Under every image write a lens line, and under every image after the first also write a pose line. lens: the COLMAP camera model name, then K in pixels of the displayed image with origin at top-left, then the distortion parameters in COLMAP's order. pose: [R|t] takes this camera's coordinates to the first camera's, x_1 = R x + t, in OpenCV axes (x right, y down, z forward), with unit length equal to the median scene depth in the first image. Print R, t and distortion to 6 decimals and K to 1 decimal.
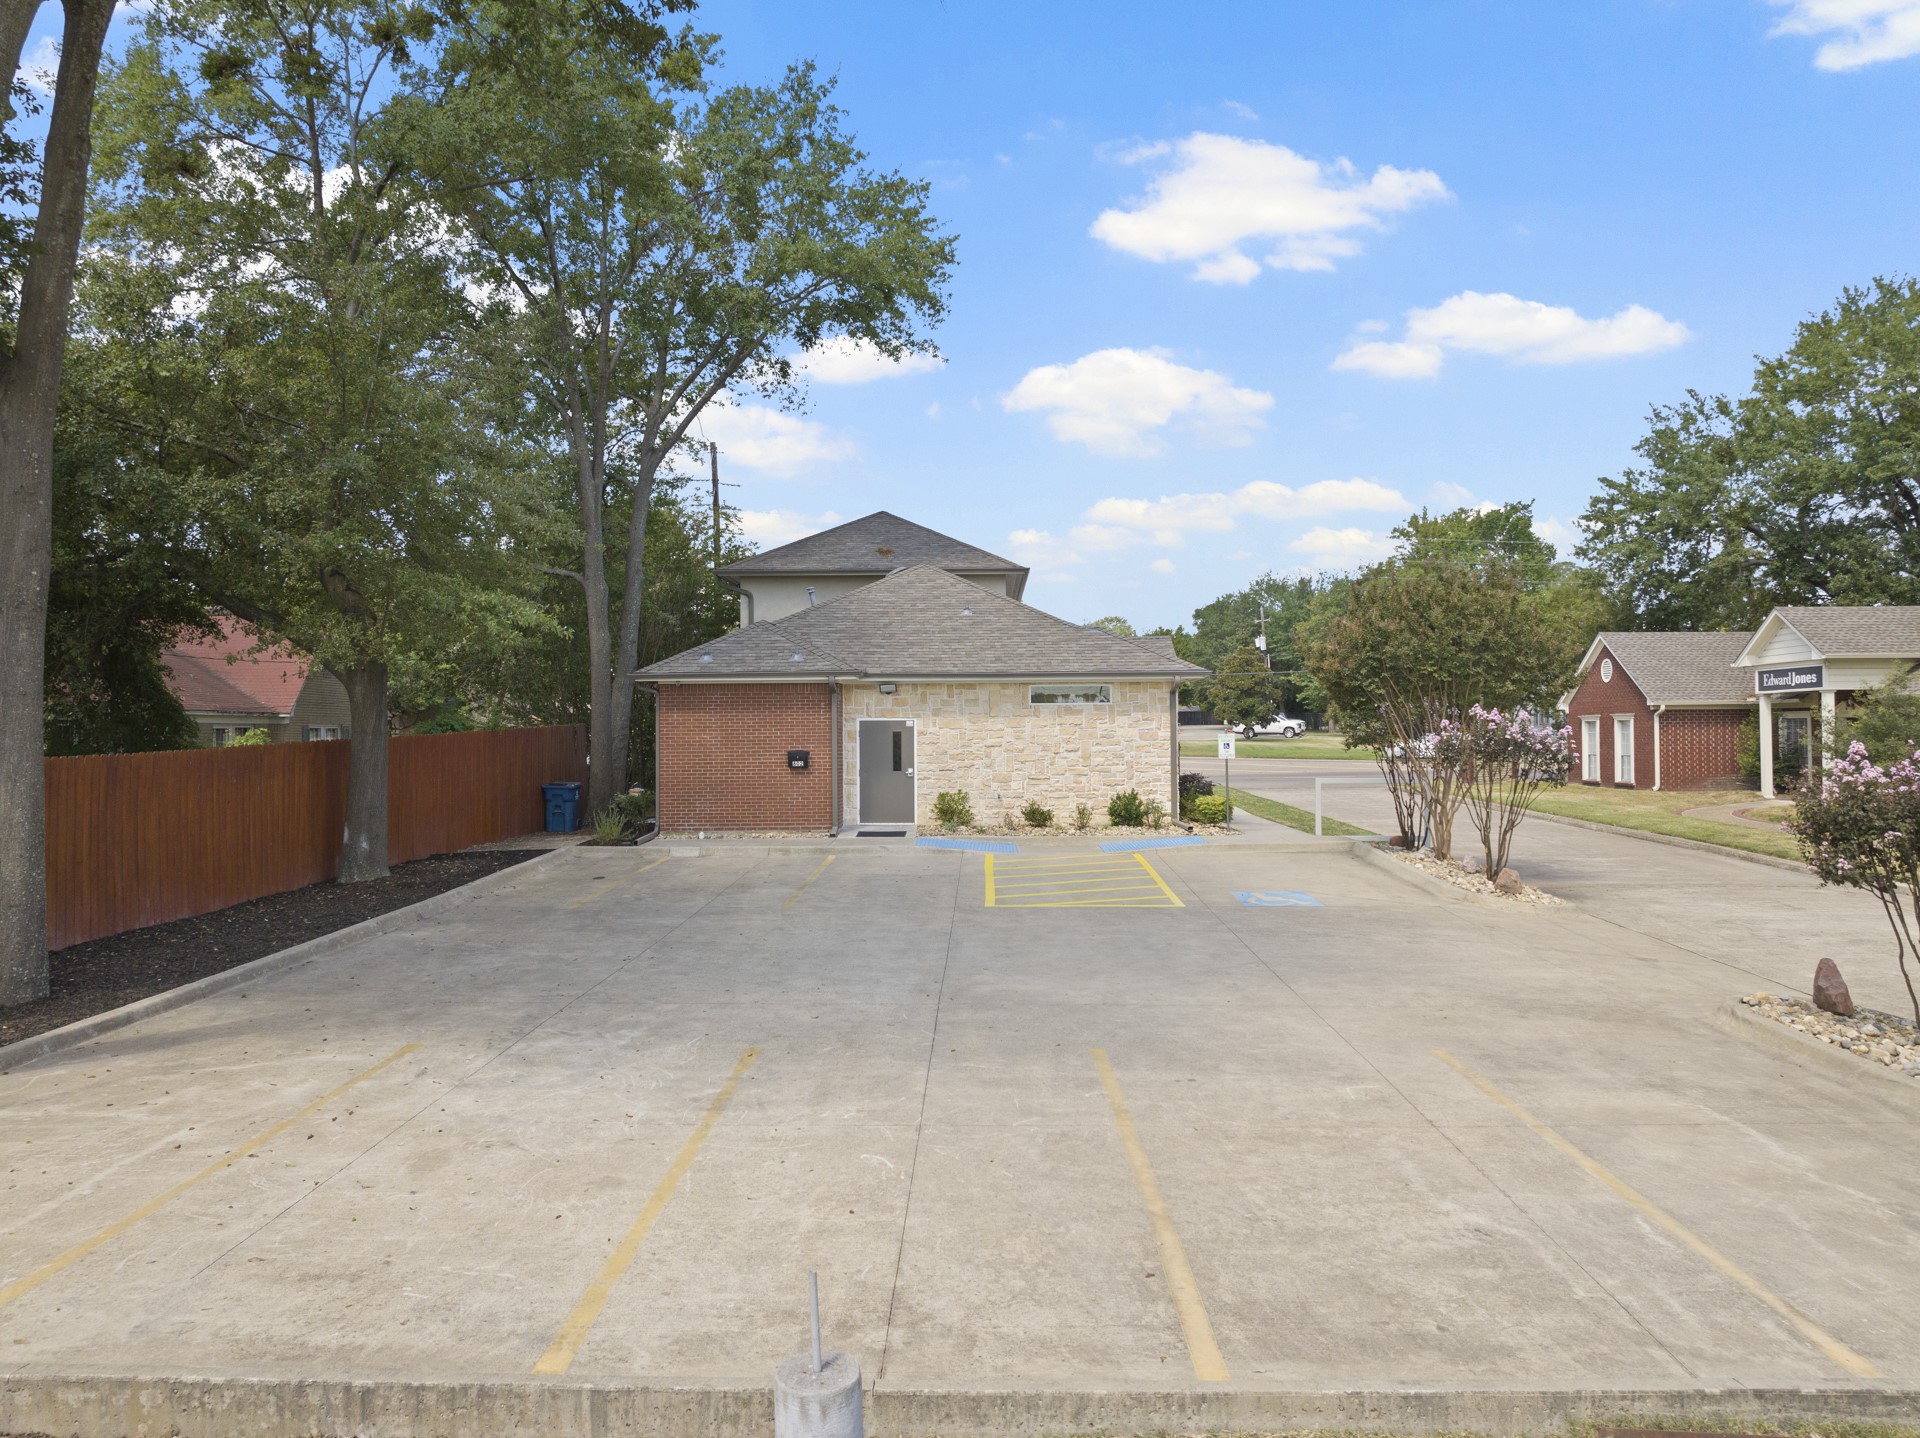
lens RADIAL K [[1364.2, 0, 957.9], [0, 1364.2, 718.5], [0, 0, 1]] dist [-0.030720, 0.003659]
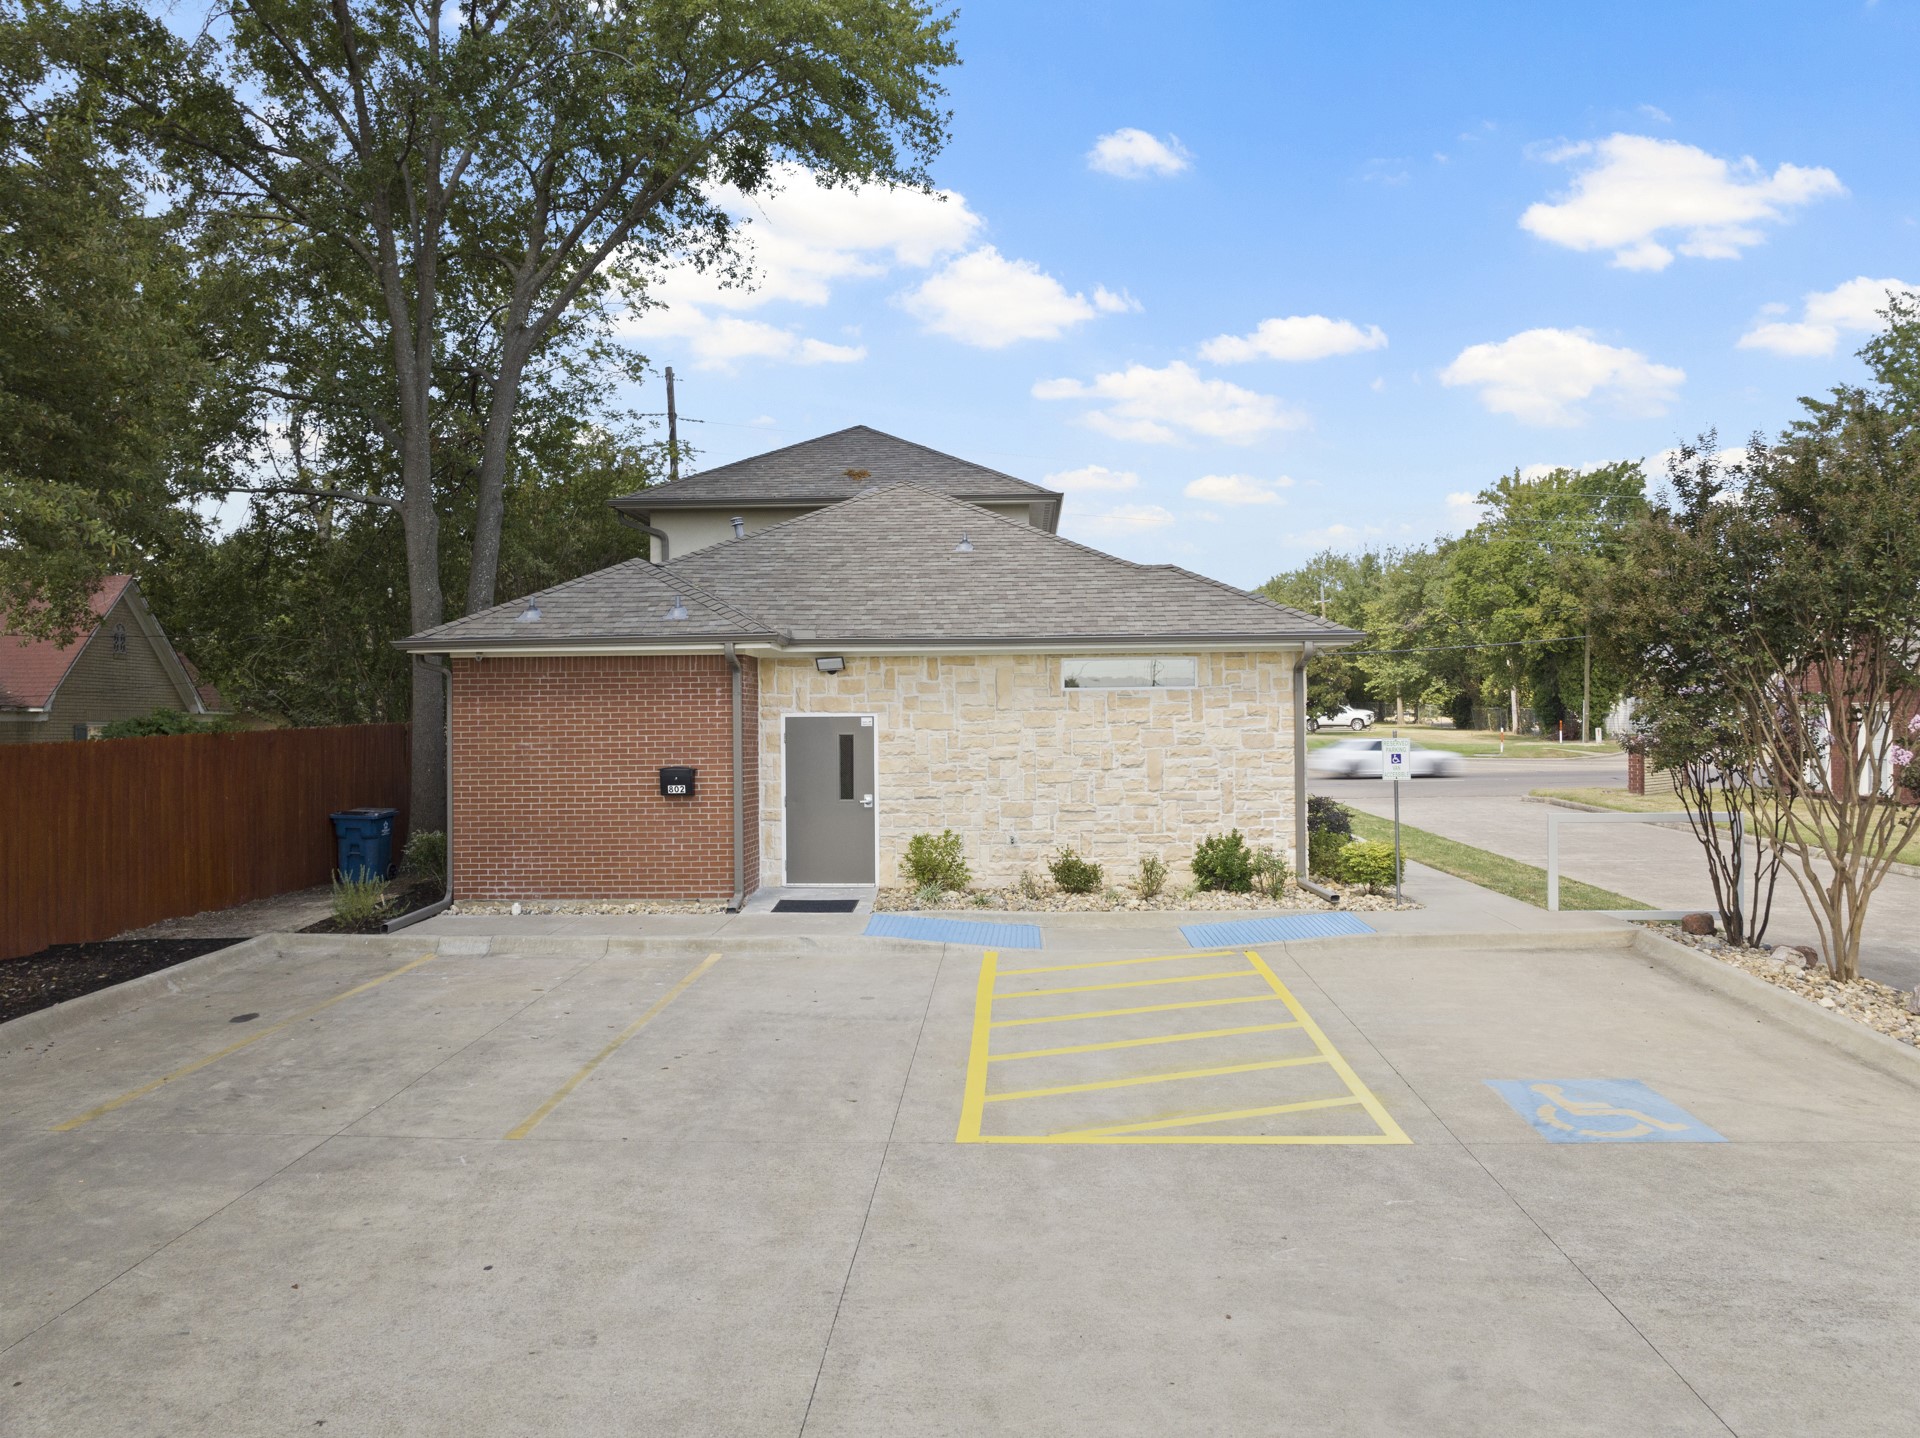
lens RADIAL K [[1364.2, 0, 965.4], [0, 1364.2, 709.3], [0, 0, 1]] dist [-0.030720, 0.003659]
pose [[0.999742, -0.002797, -0.022538, 0.022933], [0.002794, 0.999996, -0.000165, -0.001532], [0.022538, 0.000102, 0.999746, 0.388312]]
